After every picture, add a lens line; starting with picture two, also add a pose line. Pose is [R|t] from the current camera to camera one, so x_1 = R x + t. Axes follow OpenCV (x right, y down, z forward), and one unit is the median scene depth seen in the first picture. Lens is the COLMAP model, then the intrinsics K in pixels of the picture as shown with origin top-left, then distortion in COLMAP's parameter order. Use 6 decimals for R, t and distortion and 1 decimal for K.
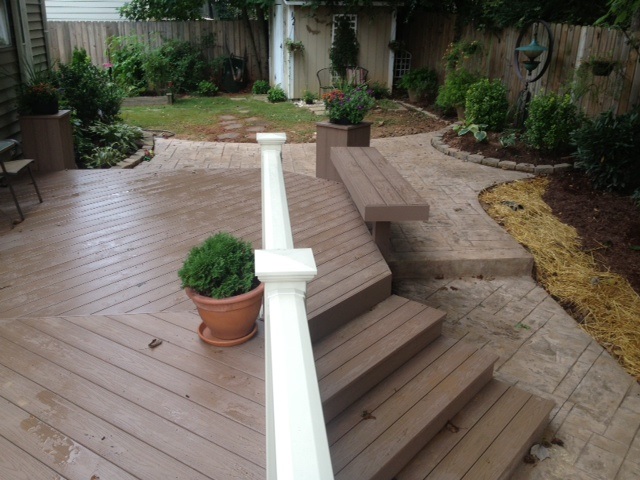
lens RADIAL K [[616.4, 0, 320.0], [0, 616.4, 240.0], [0, 0, 1]] dist [0.169150, -0.350782]
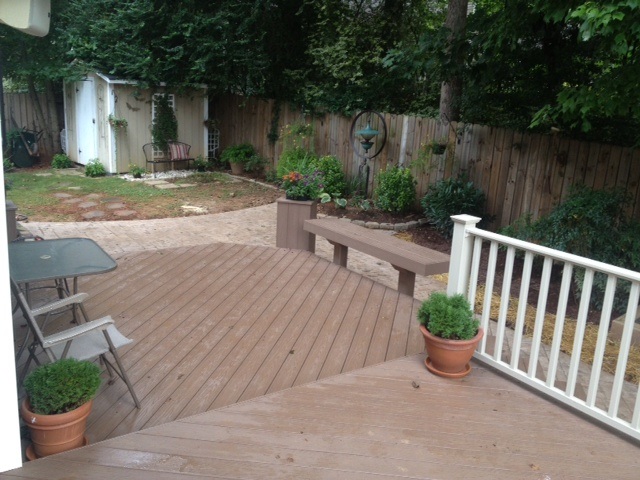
lens RADIAL K [[616.4, 0, 320.0], [0, 616.4, 240.0], [0, 0, 1]] dist [0.169150, -0.350782]
pose [[0.881241, -0.081551, 0.465580, -0.236492], [0.126016, 0.989888, -0.065133, -0.016122], [-0.455560, 0.116068, 0.882606, -0.016567]]
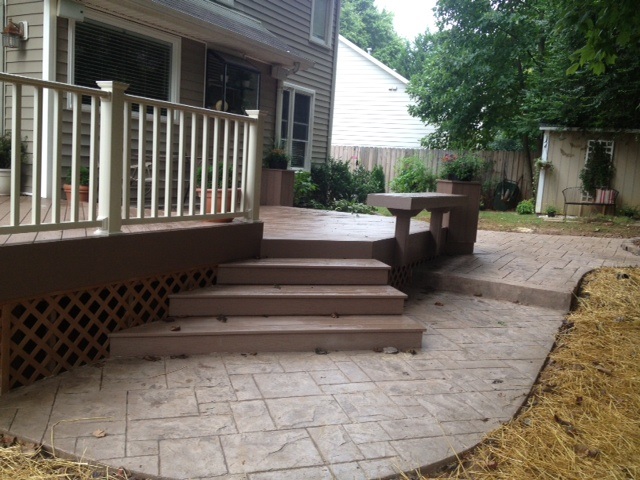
lens RADIAL K [[616.4, 0, 320.0], [0, 616.4, 240.0], [0, 0, 1]] dist [0.169150, -0.350782]
pose [[0.826796, 0.105788, -0.552465, 0.250971], [-0.242143, 0.953433, -0.179813, 0.104971], [0.507717, 0.282444, 0.813910, -0.055227]]
